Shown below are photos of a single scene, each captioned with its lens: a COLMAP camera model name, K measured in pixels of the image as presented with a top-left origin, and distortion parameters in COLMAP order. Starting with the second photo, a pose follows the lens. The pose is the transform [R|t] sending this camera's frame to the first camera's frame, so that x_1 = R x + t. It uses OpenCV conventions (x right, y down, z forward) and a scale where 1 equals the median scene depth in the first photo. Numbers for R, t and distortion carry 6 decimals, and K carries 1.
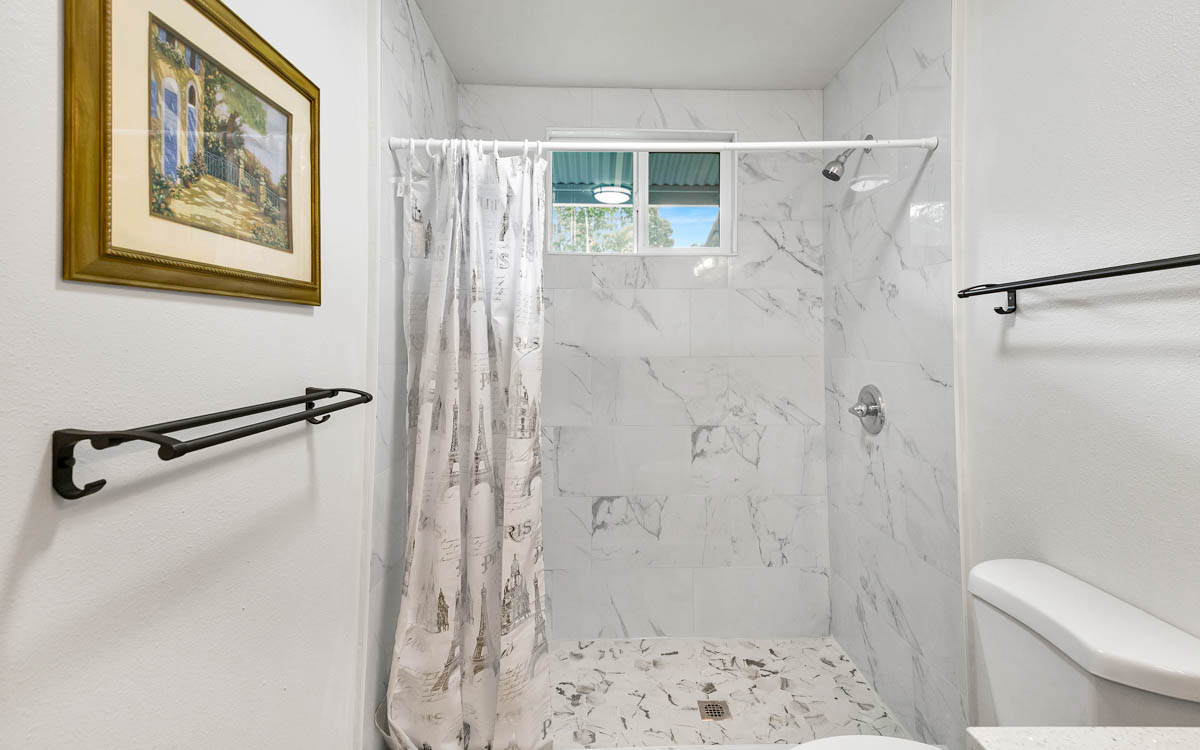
lens RADIAL K [[552.4, 0, 605.0], [0, 552.4, 355.1], [0, 0, 1]] dist [0.057148, -0.016094]
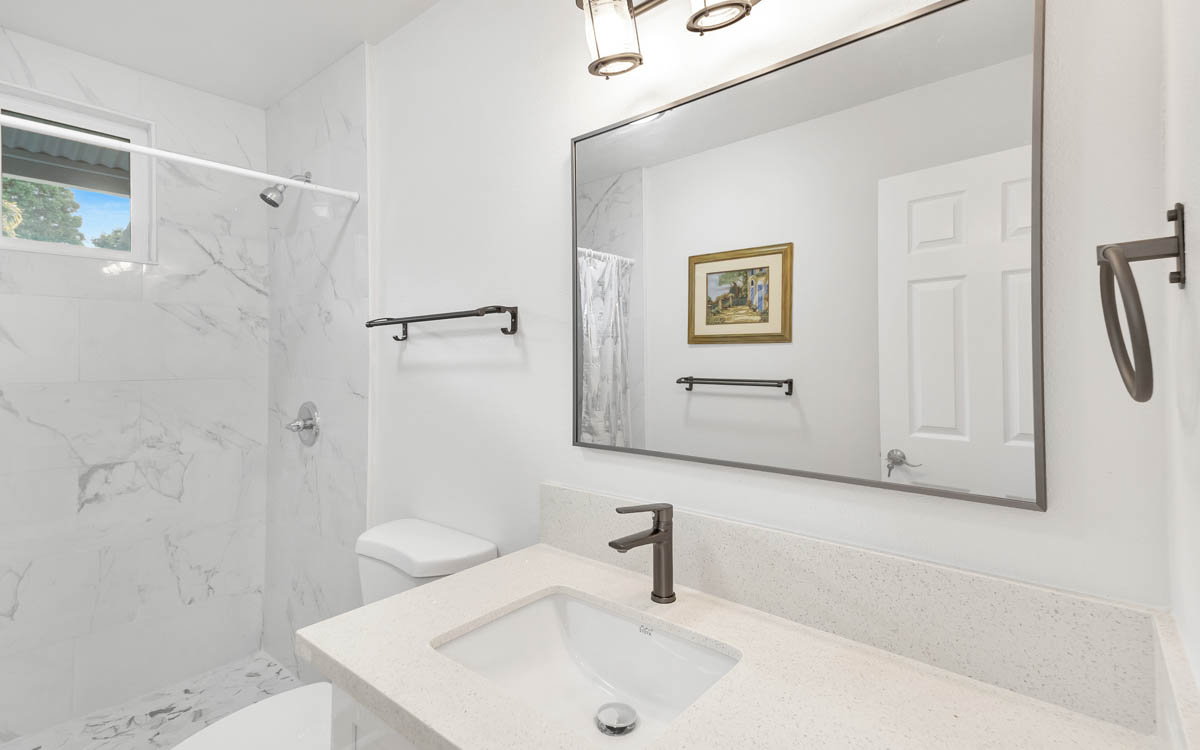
lens RADIAL K [[552.4, 0, 605.0], [0, 552.4, 355.1], [0, 0, 1]] dist [0.057148, -0.016094]
pose [[0.643245, 0.003322, 0.765653, 0.008956], [0.024576, 0.999386, -0.024982, 0.003966], [-0.765266, 0.034886, 0.642768, -0.152797]]
